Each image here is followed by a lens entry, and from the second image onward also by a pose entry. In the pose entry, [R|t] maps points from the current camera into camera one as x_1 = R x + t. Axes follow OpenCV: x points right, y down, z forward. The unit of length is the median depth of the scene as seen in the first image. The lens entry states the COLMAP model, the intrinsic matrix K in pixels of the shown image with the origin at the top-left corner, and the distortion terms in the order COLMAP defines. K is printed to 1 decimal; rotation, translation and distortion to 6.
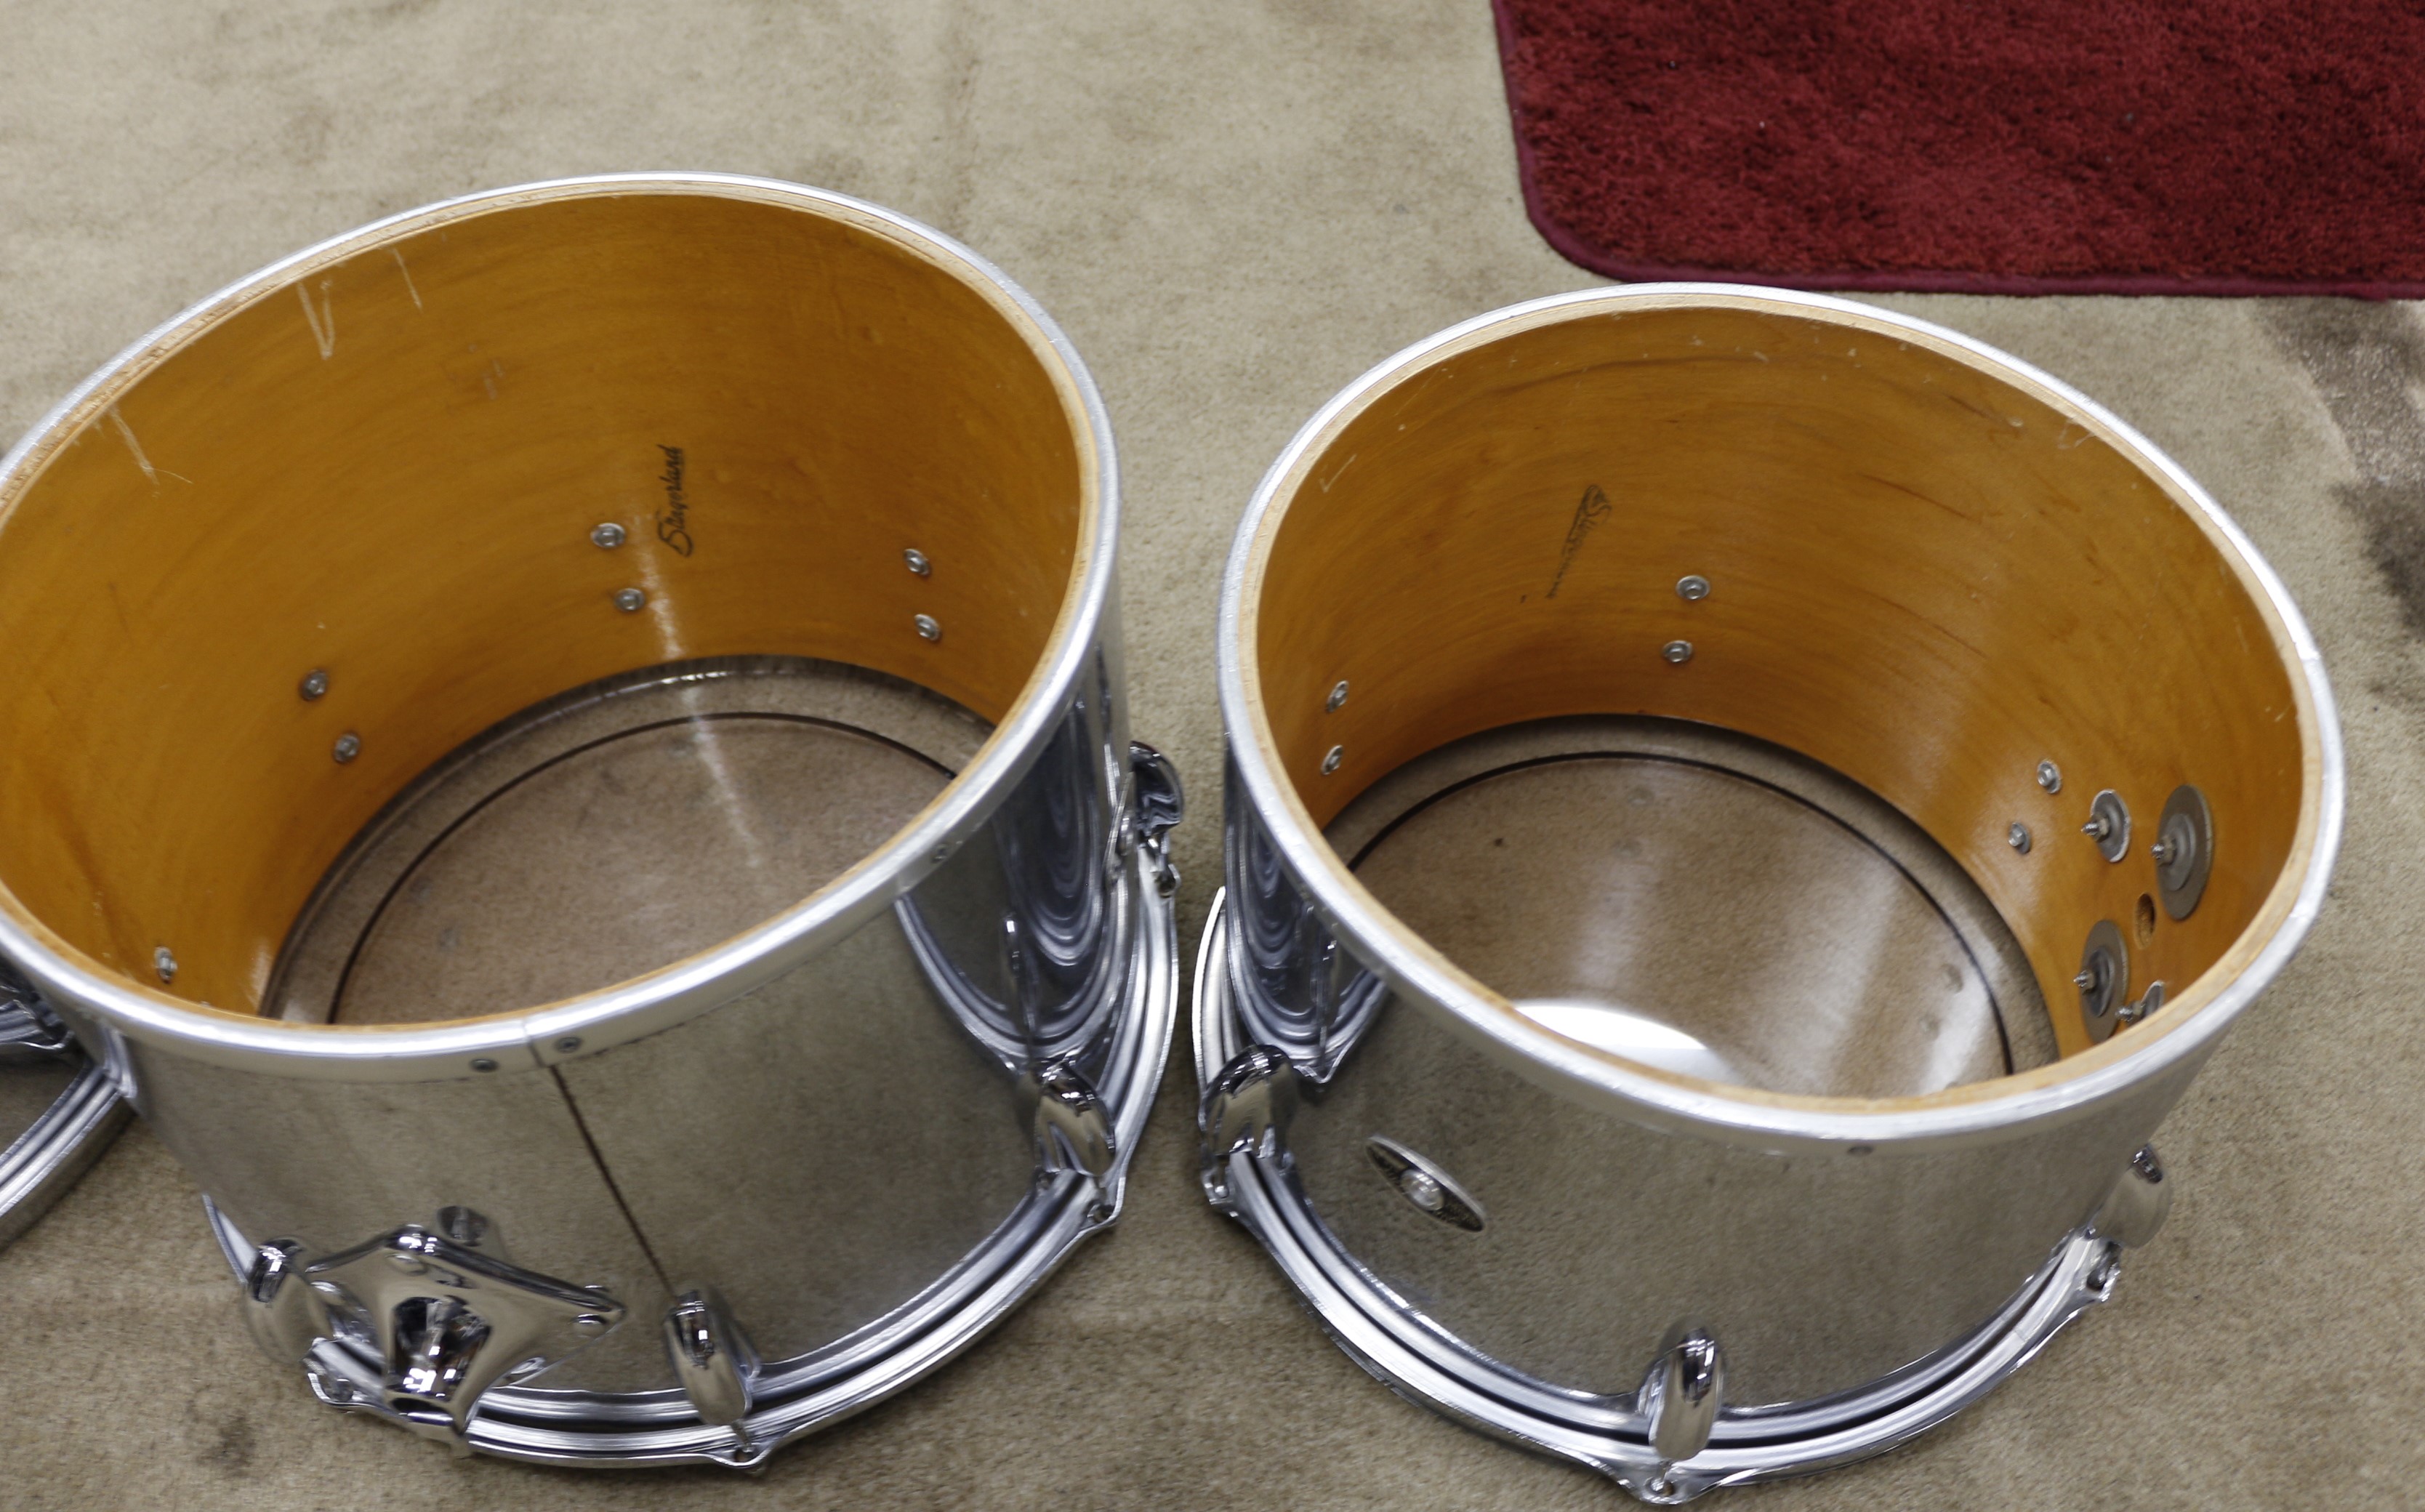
lens RADIAL K [[2667.0, 0, 1212.5], [0, 2667.0, 756.0], [0, 0, 1]] dist [-0.205447, 0.263171]
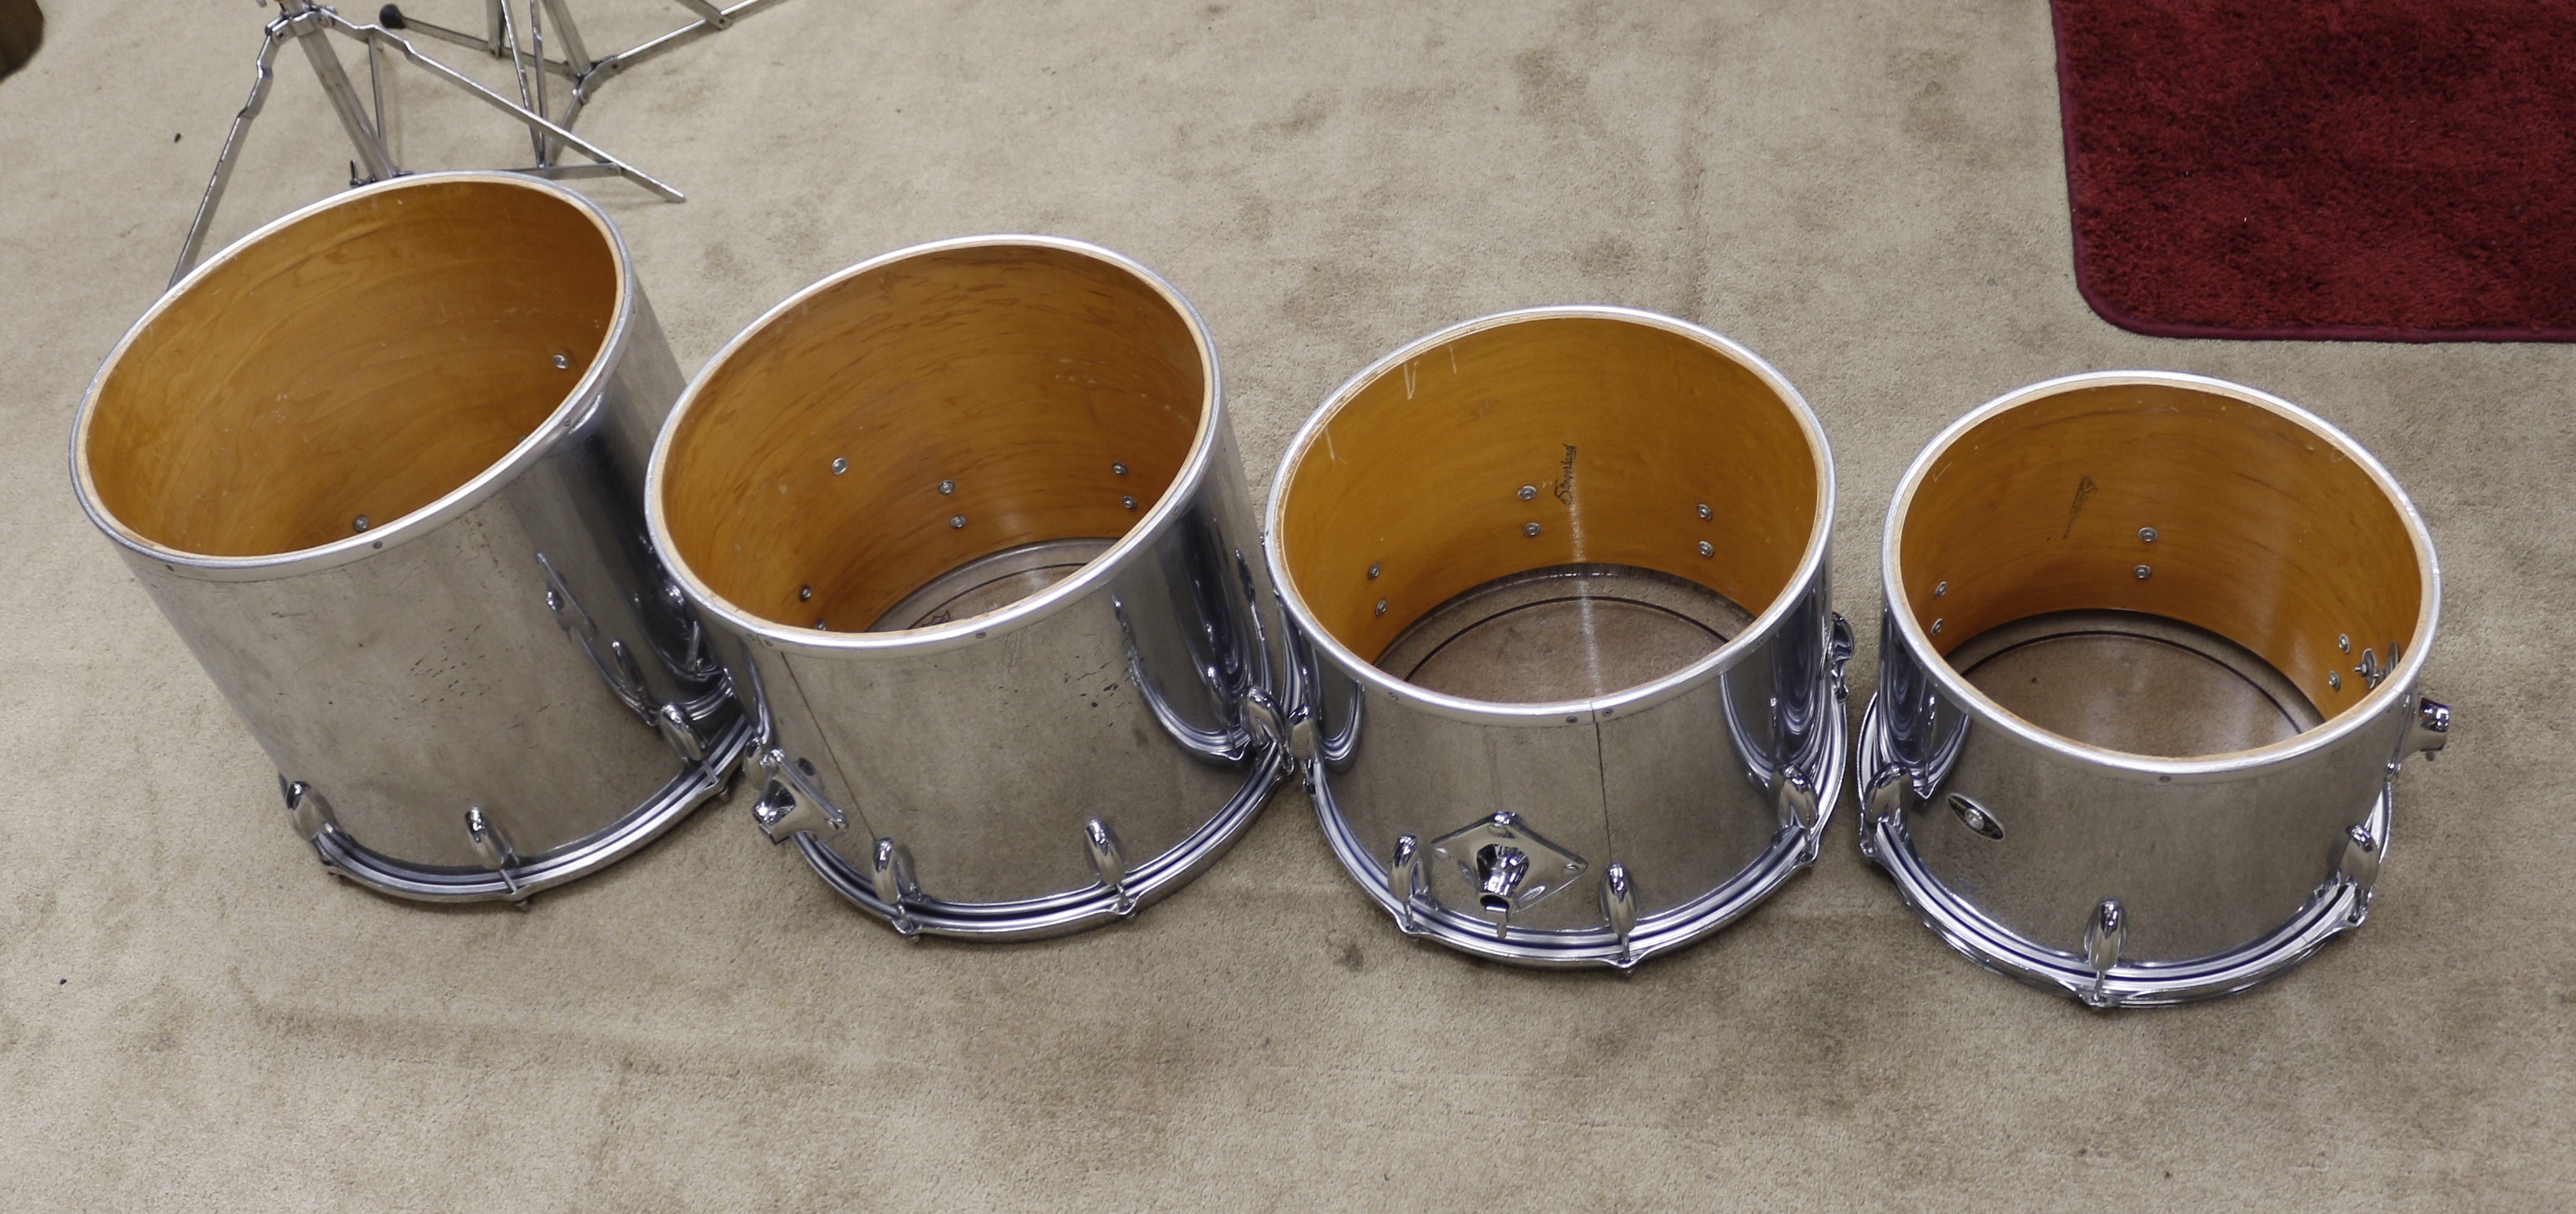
lens RADIAL K [[2539.4, 0, 1288.0], [0, 2539.4, 607.0], [0, 0, 1]] dist [-0.158204, 0.116214]
pose [[0.977546, 0.023961, -0.209356, -0.018596], [-0.030732, 0.999103, -0.029147, 0.033808], [0.208469, 0.034926, 0.977405, -0.493824]]
